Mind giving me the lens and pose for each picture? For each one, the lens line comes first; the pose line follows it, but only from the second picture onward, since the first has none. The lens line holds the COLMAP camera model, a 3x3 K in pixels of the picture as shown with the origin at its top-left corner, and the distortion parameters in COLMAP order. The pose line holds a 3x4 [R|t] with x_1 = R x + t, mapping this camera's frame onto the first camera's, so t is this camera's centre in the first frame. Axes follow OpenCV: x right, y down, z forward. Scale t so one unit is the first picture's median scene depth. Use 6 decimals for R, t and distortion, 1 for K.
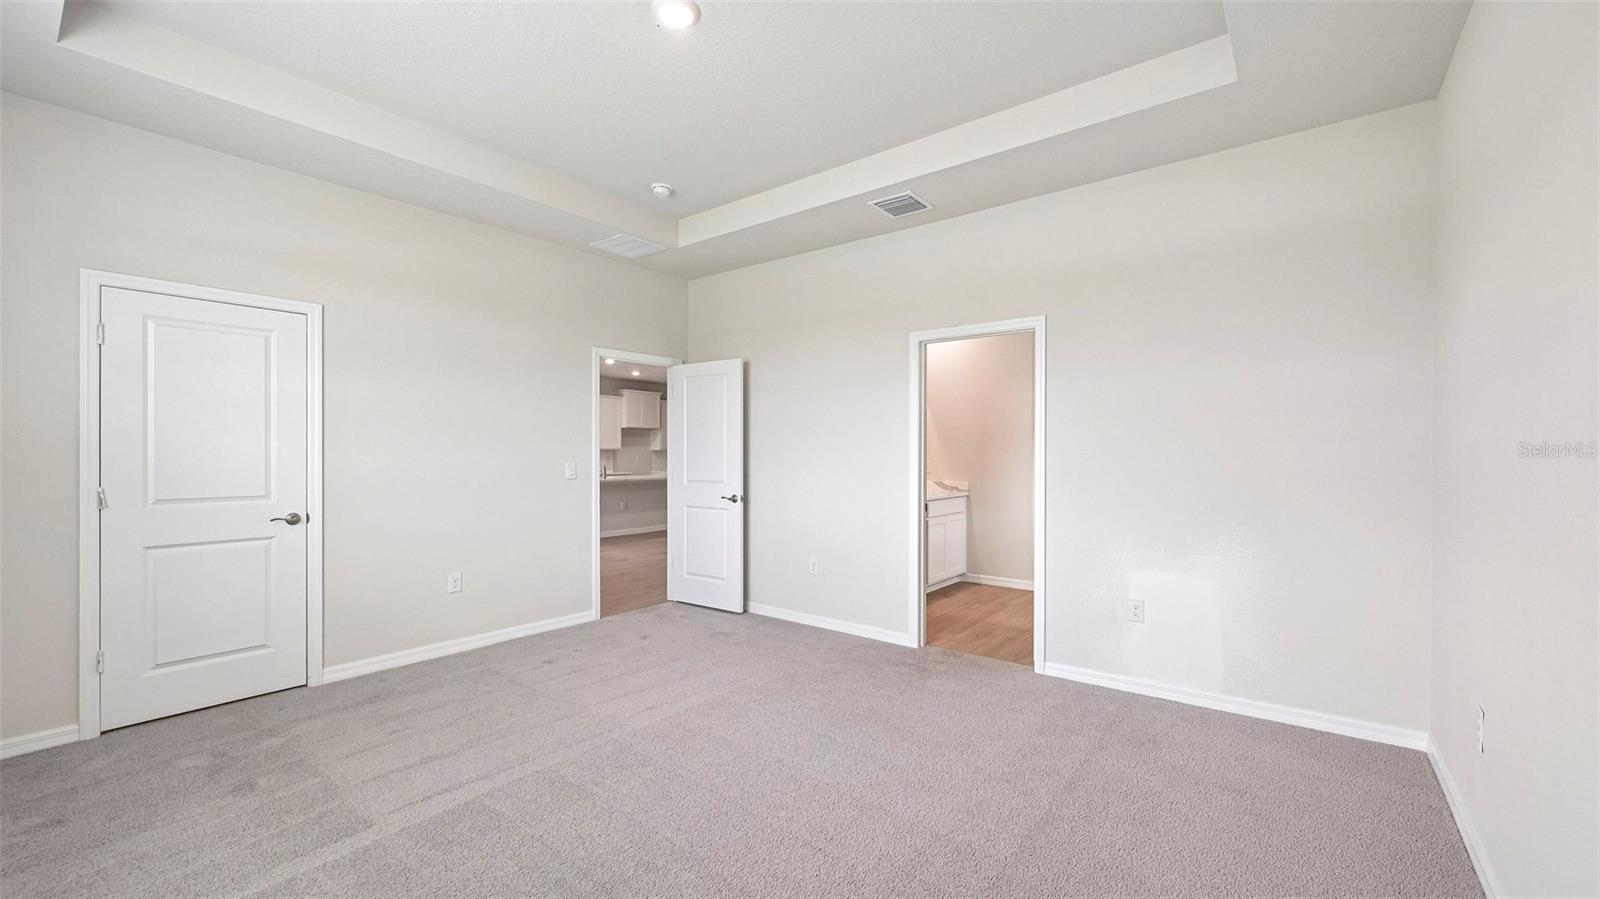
lens RADIAL K [[634.3, 0, 799.7], [0, 634.3, 447.7], [0, 0, 1]] dist [0.003090, -0.001428]
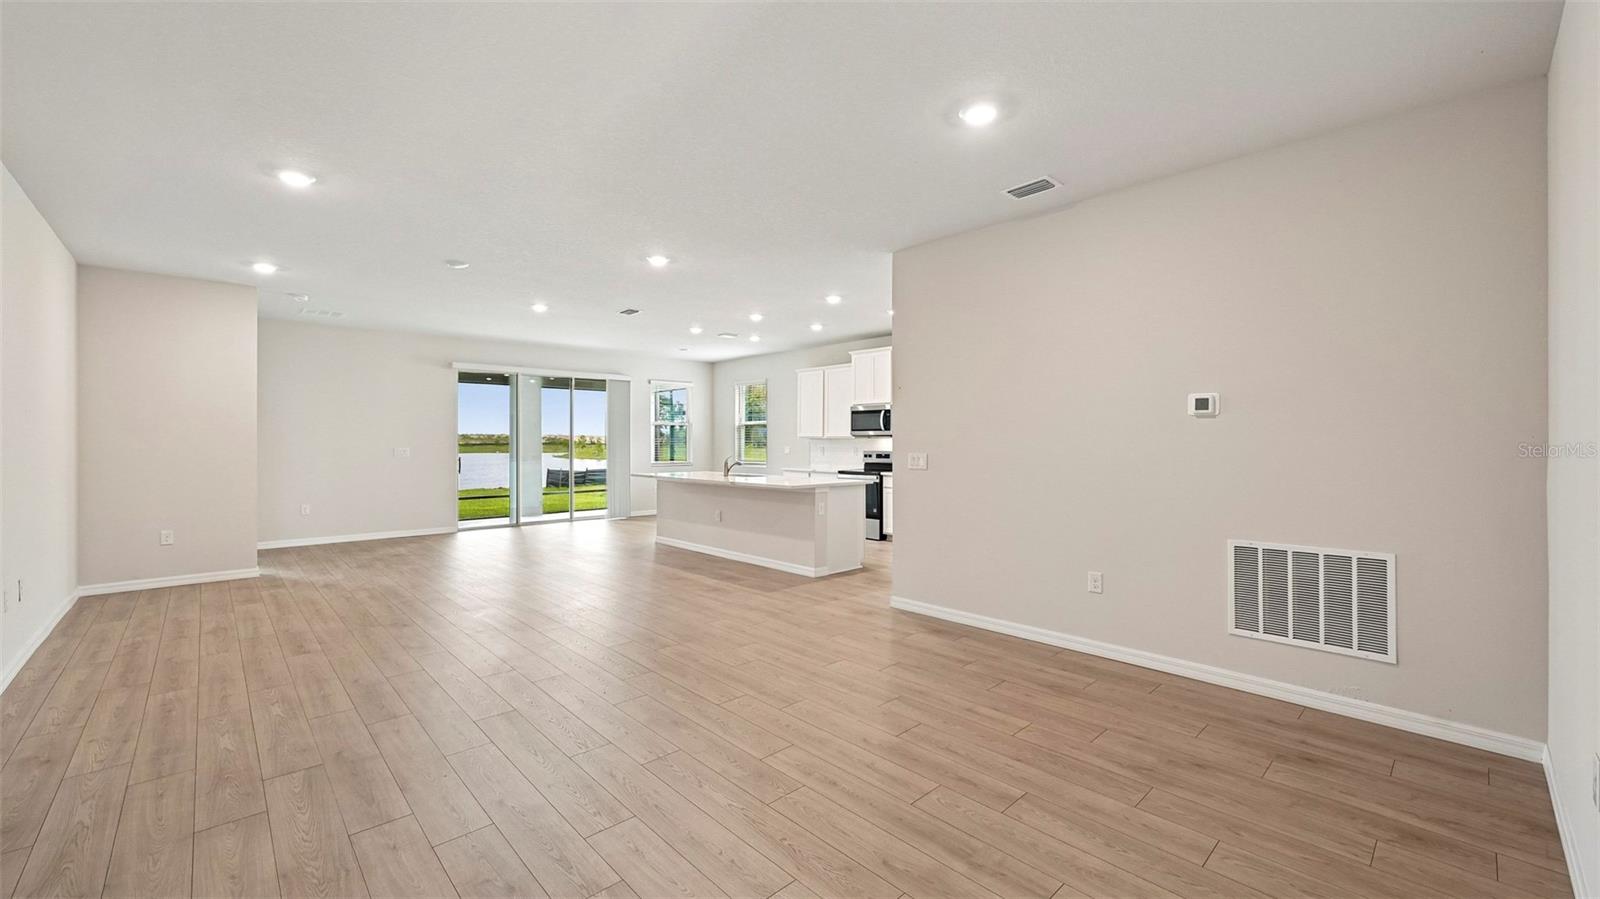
lens RADIAL K [[634.3, 0, 801.0], [0, 634.3, 437.7], [0, 0, 1]] dist [0.003090, -0.001428]
pose [[-0.136036, -0.005463, -0.990689, 0.323363], [0.005045, 0.999968, -0.006207, 0.006307], [0.990691, -0.005842, -0.136004, 0.908576]]
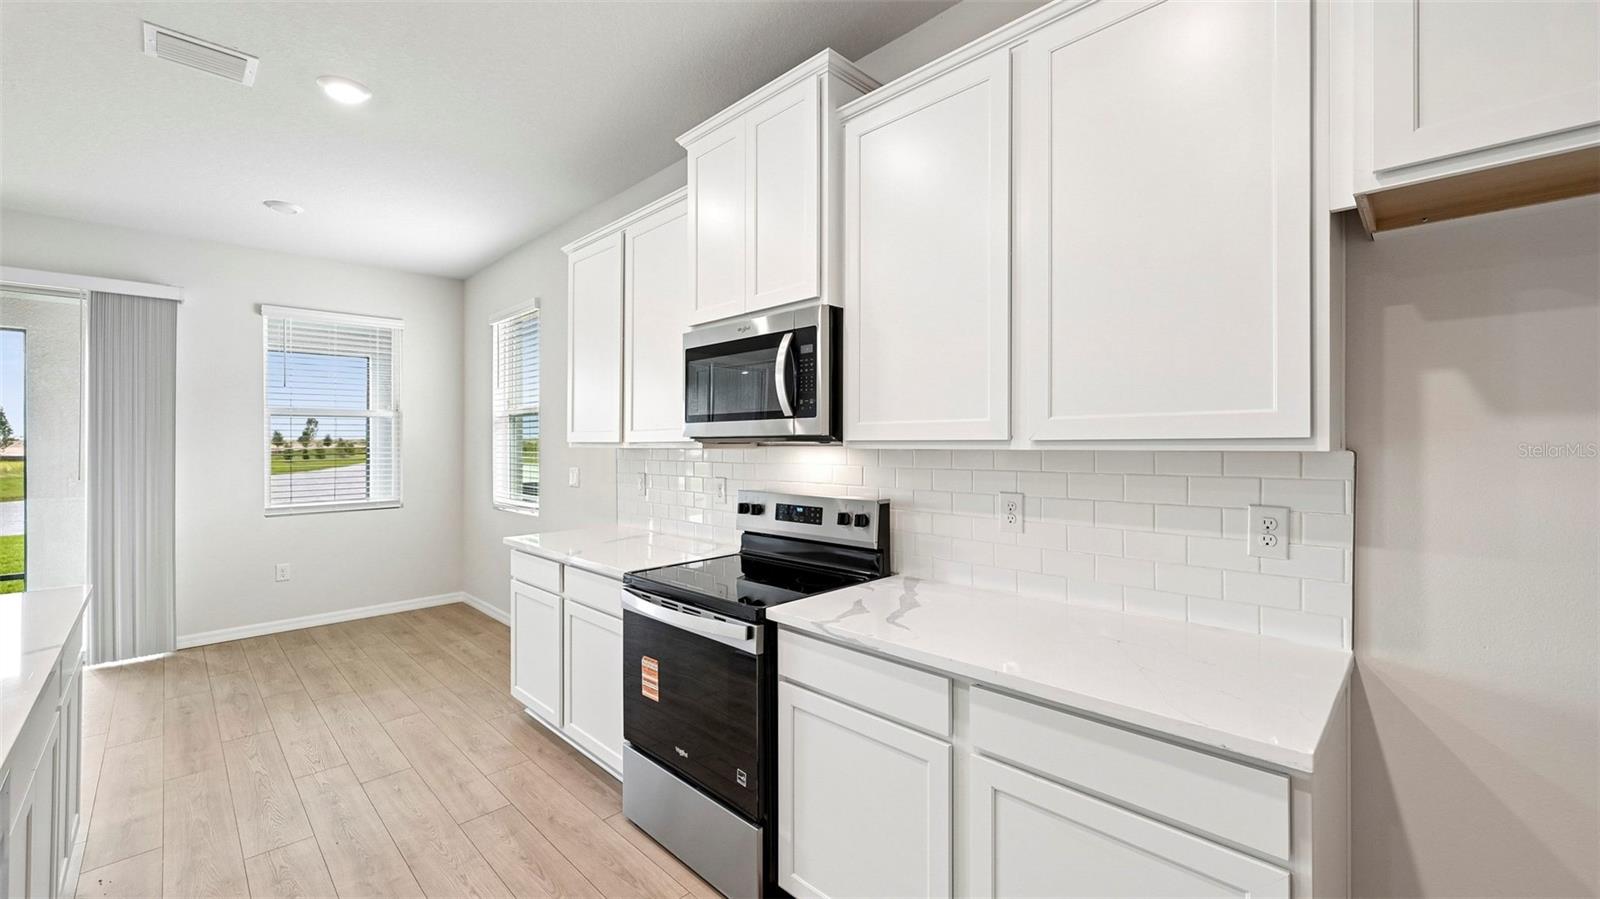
lens RADIAL K [[634.3, 0, 799.4], [0, 634.3, 446.6], [0, 0, 1]] dist [0.003090, -0.001428]
pose [[-0.108443, 0.006109, -0.994084, -0.179673], [0.010442, 0.999933, 0.005005, 0.001716], [0.994048, -0.009838, -0.108499, 0.923496]]
